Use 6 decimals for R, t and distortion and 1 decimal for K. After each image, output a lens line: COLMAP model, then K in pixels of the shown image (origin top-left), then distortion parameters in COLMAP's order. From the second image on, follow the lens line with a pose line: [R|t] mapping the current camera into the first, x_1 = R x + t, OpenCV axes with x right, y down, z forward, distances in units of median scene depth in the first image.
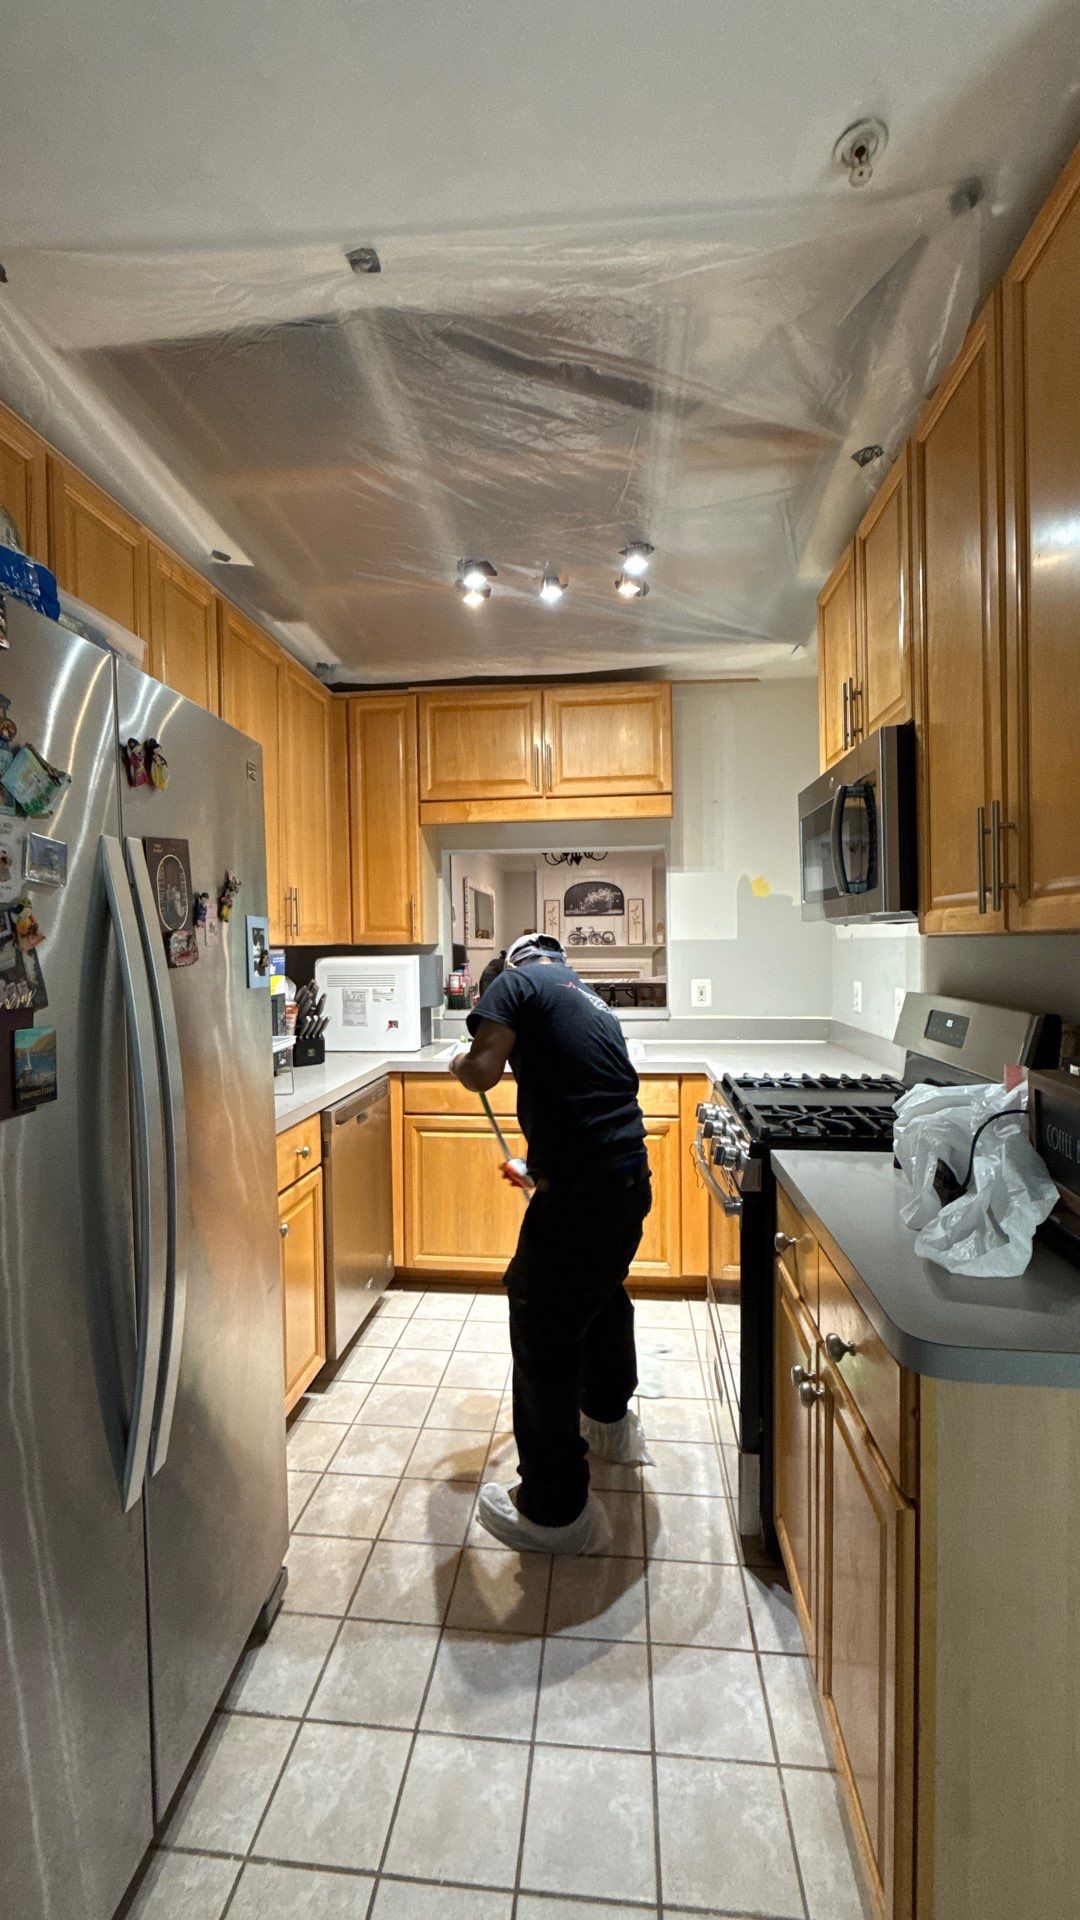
lens RADIAL K [[758.1, 0, 544.0], [0, 758.1, 953.9], [0, 0, 1]] dist [-0.003567, -0.000373]
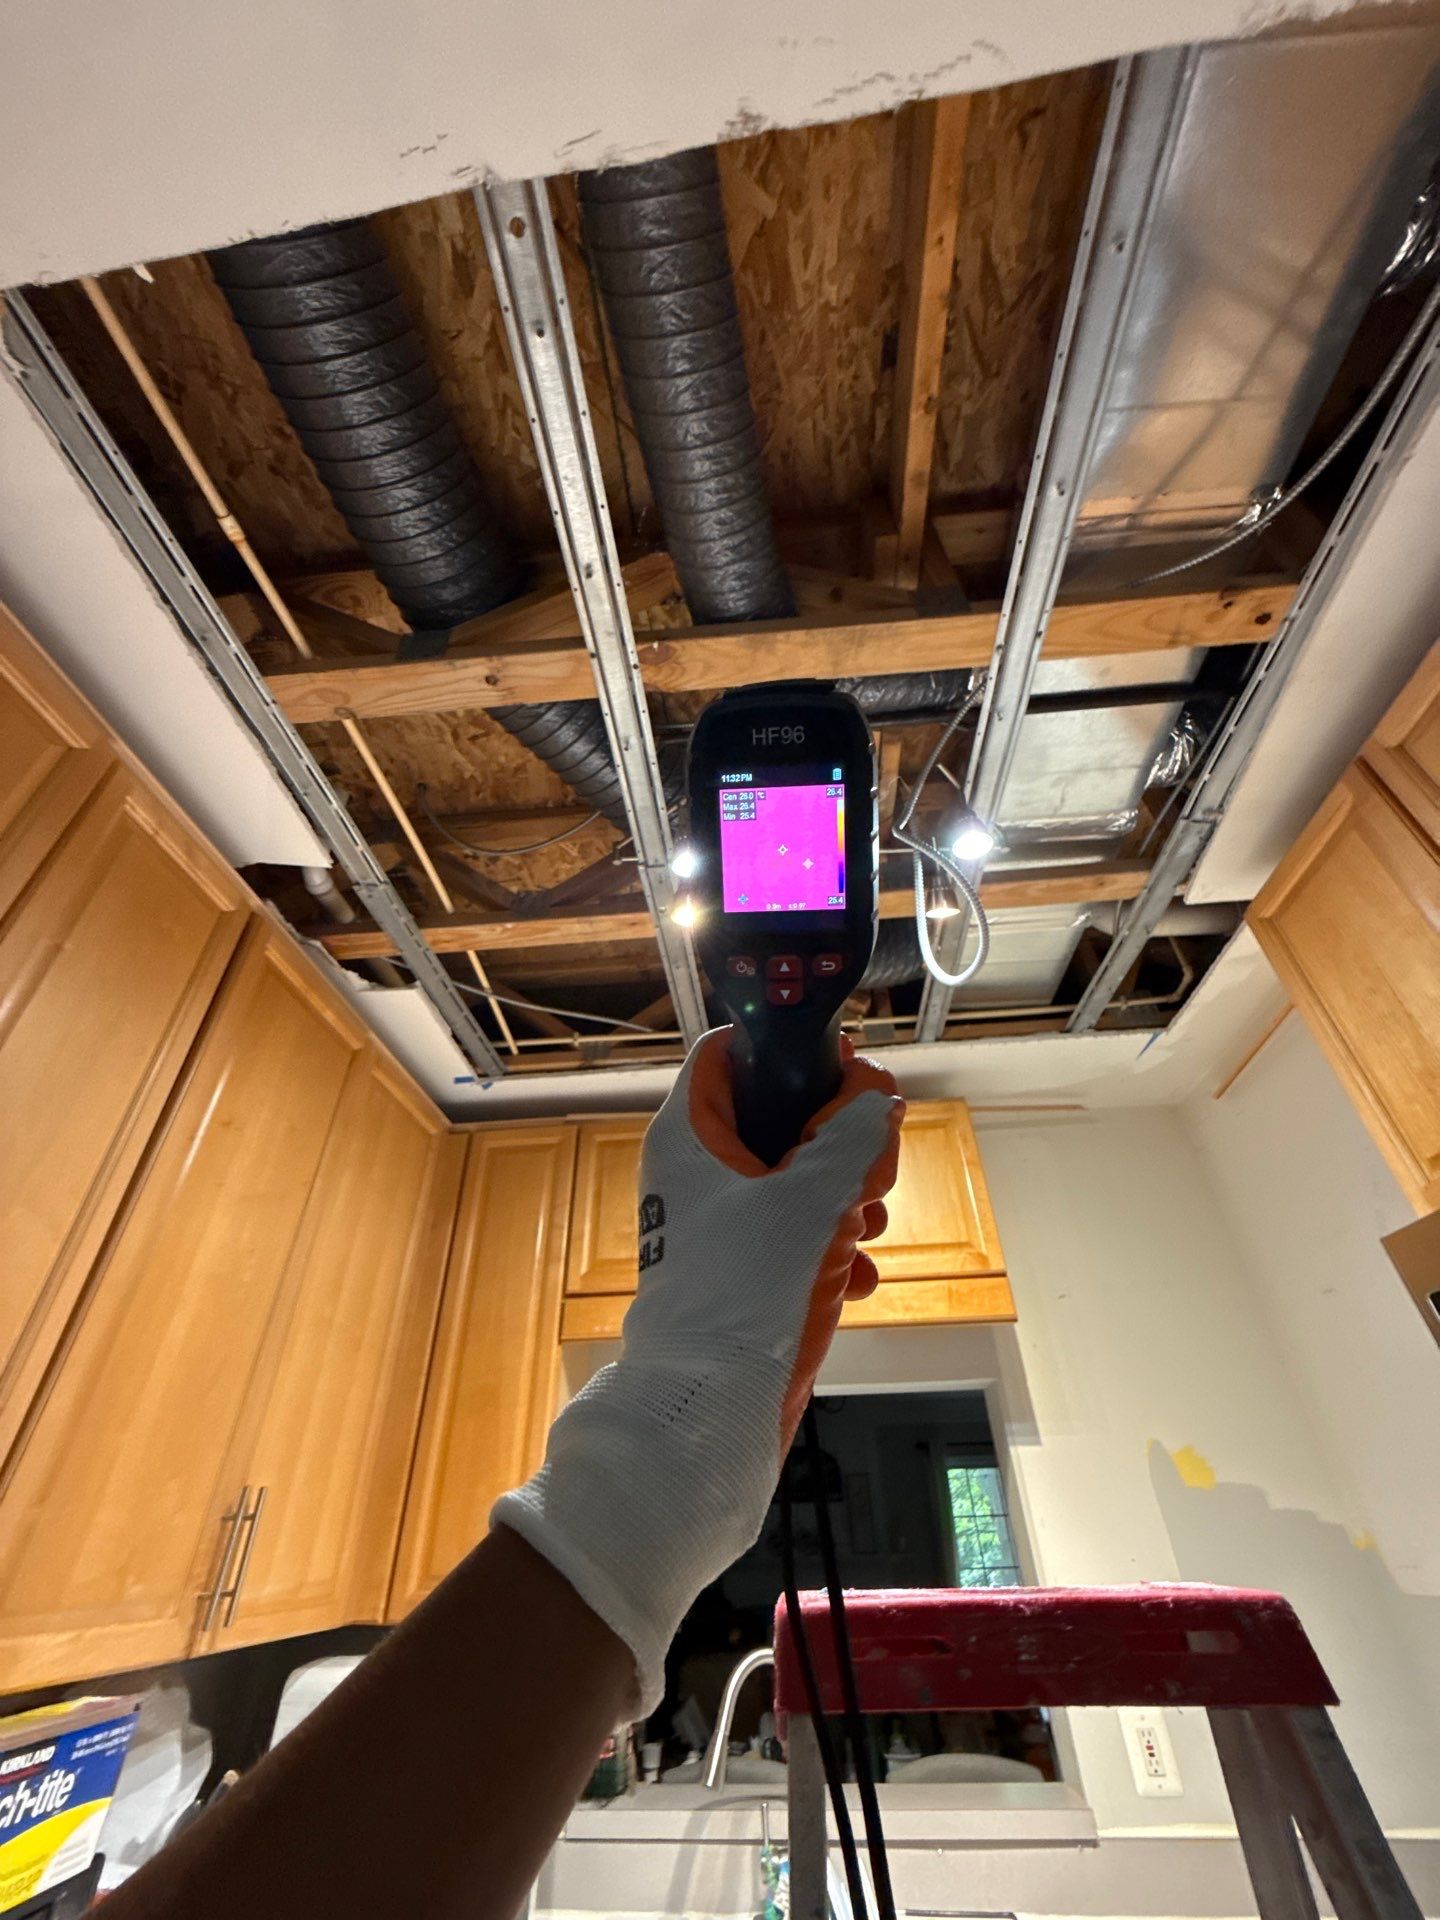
lens RADIAL K [[764.1, 0, 722.0], [0, 764.1, 965.1], [0, 0, 1]] dist [0.001284, -0.000368]
pose [[0.999932, -0.004576, 0.010699, -0.050431], [0.010148, 0.792796, -0.609402, -0.046813], [-0.005693, 0.609470, 0.792789, 0.394313]]
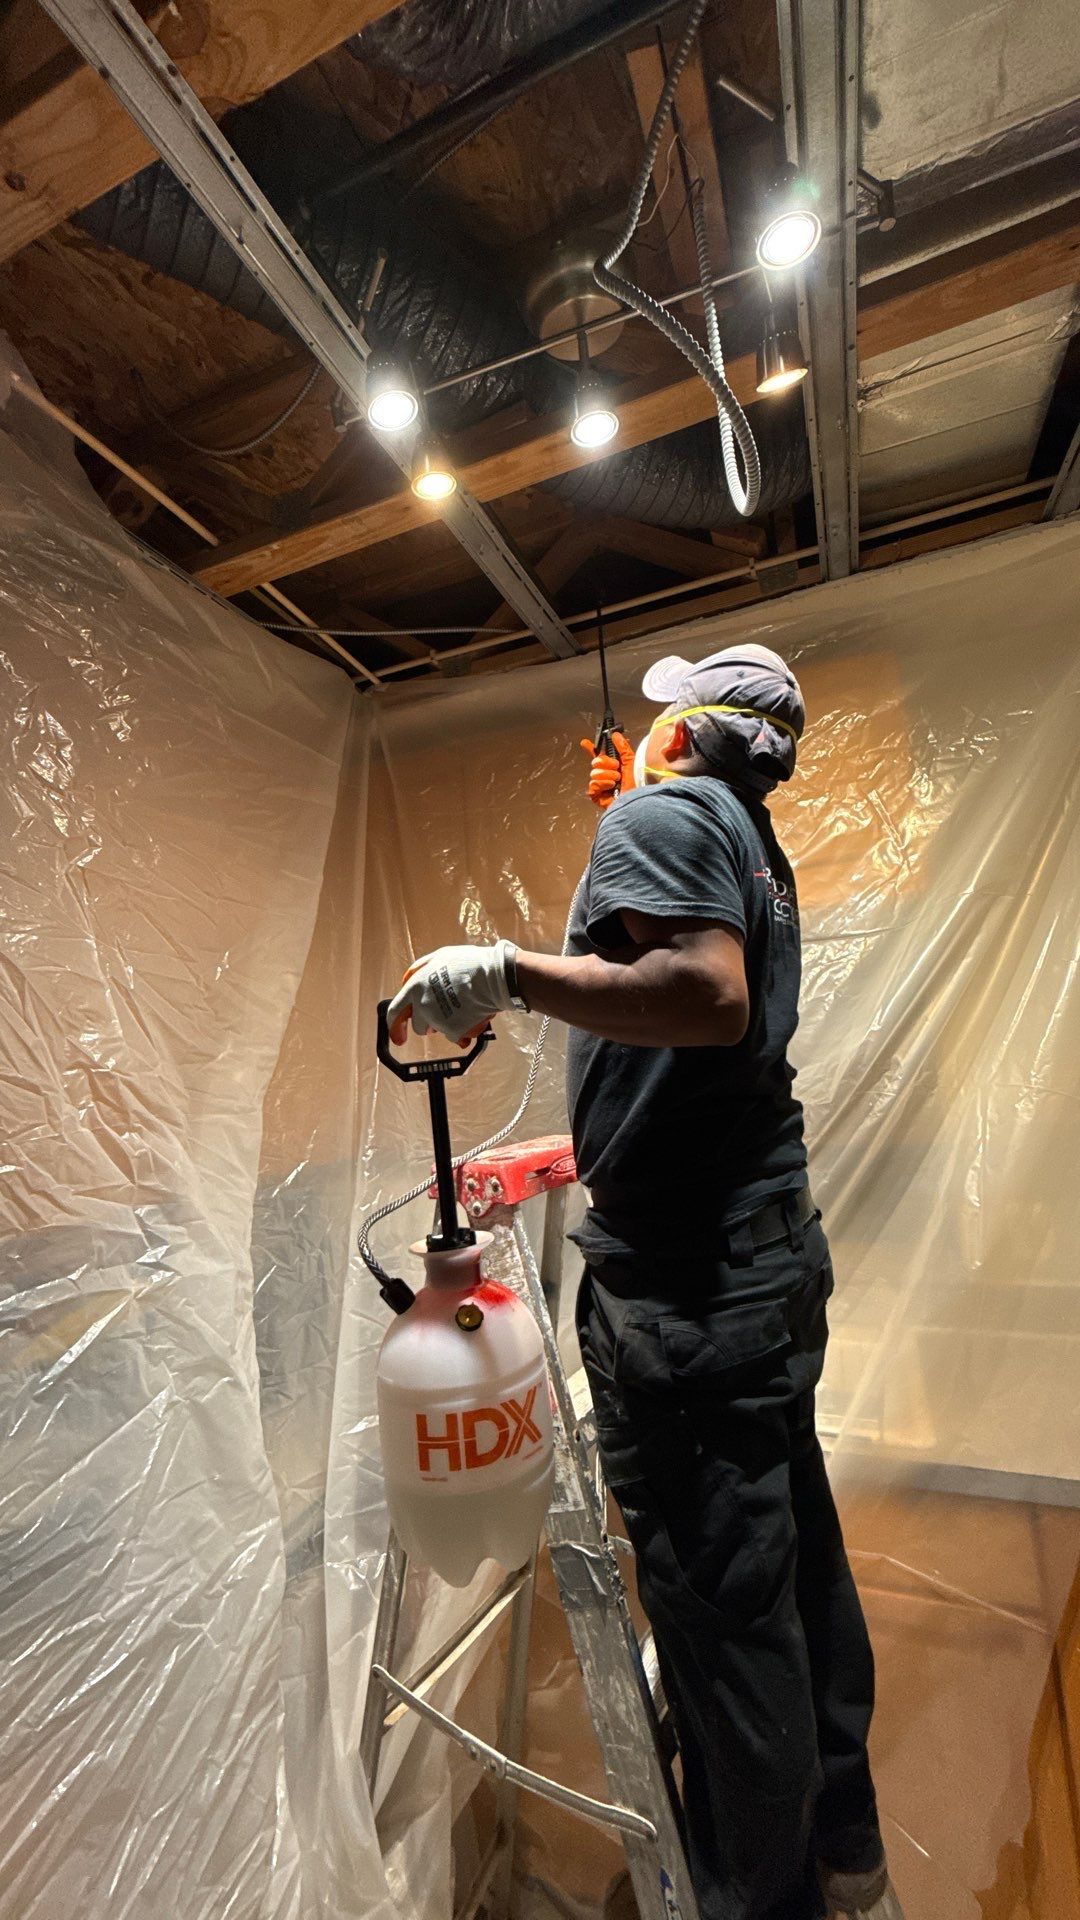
lens RADIAL K [[758.1, 0, 541.8], [0, 758.1, 961.1], [0, 0, 1]] dist [-0.003567, -0.000373]
pose [[0.957611, -0.089147, -0.273924, 0.052881], [0.052956, 0.989183, -0.136793, -0.077192], [0.283156, 0.116488, 0.951973, 0.440674]]
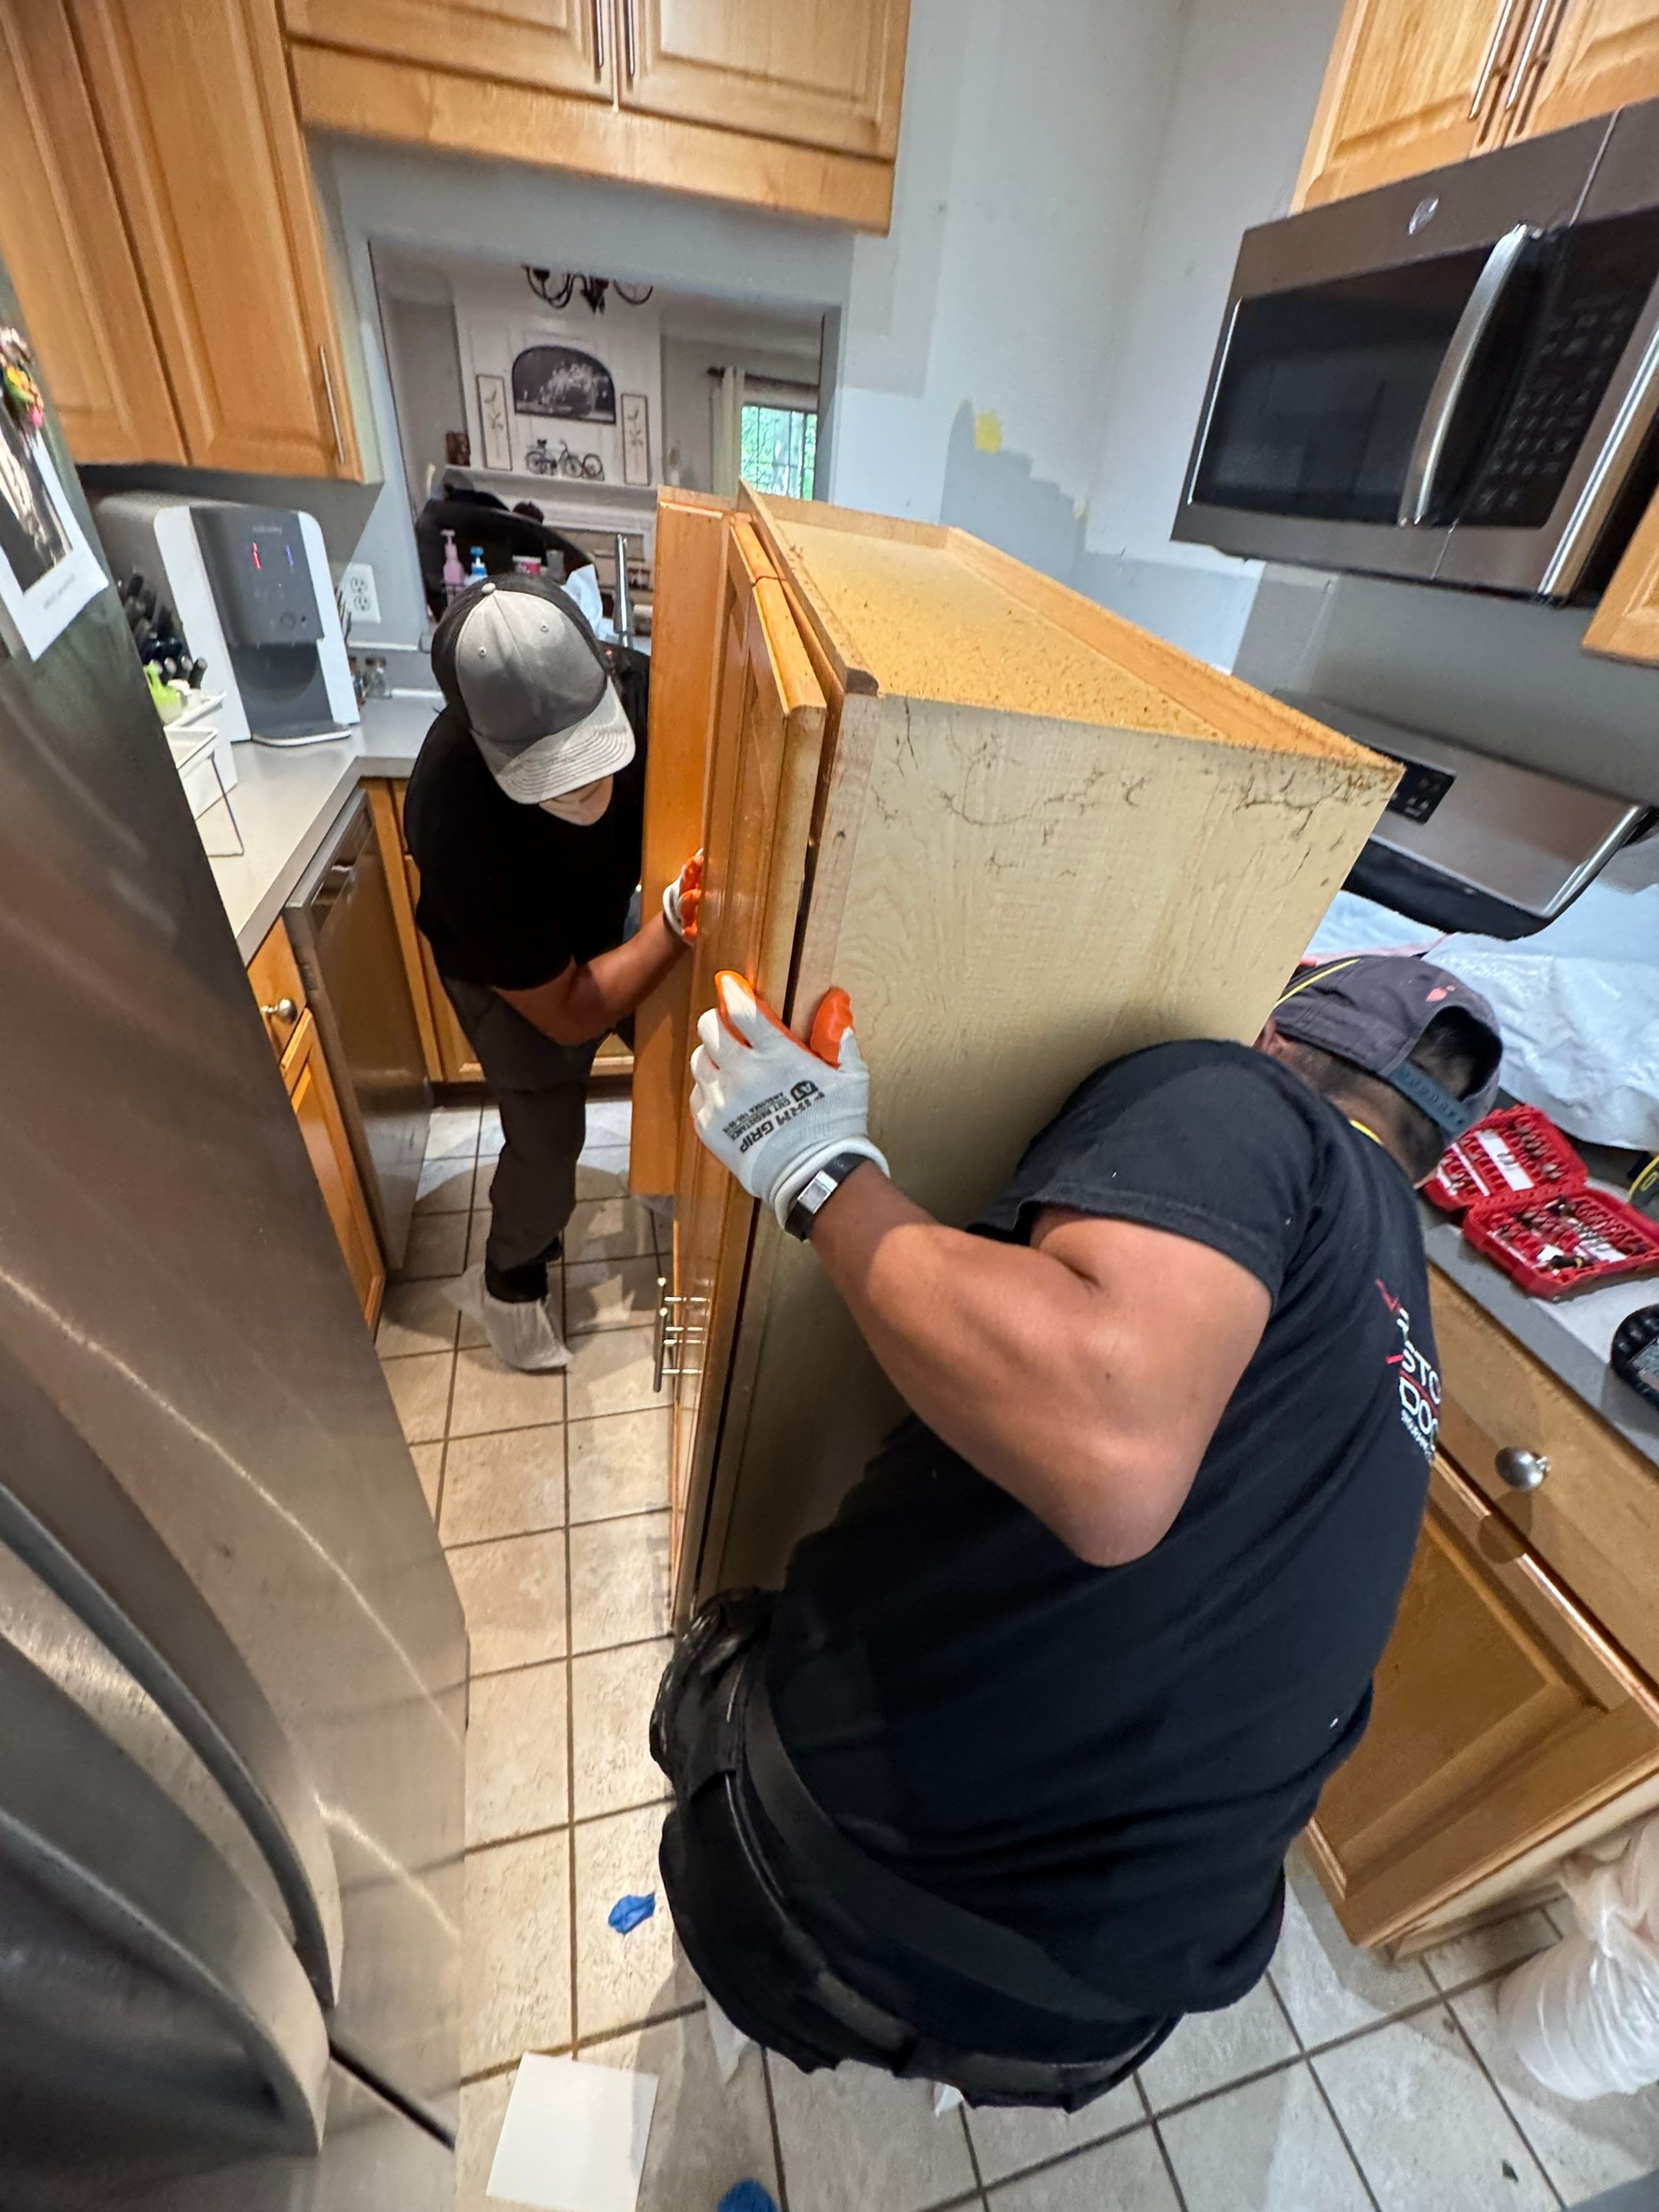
lens RADIAL K [[880.3, 0, 837.4], [0, 880.3, 1104.7], [0, 0, 1]] dist [0.001284, -0.000368]
pose [[0.933801, -0.118068, 0.337750, -0.117301], [-0.096004, 0.826684, 0.554415, -0.027536], [-0.344671, -0.550139, 0.760624, 0.265441]]
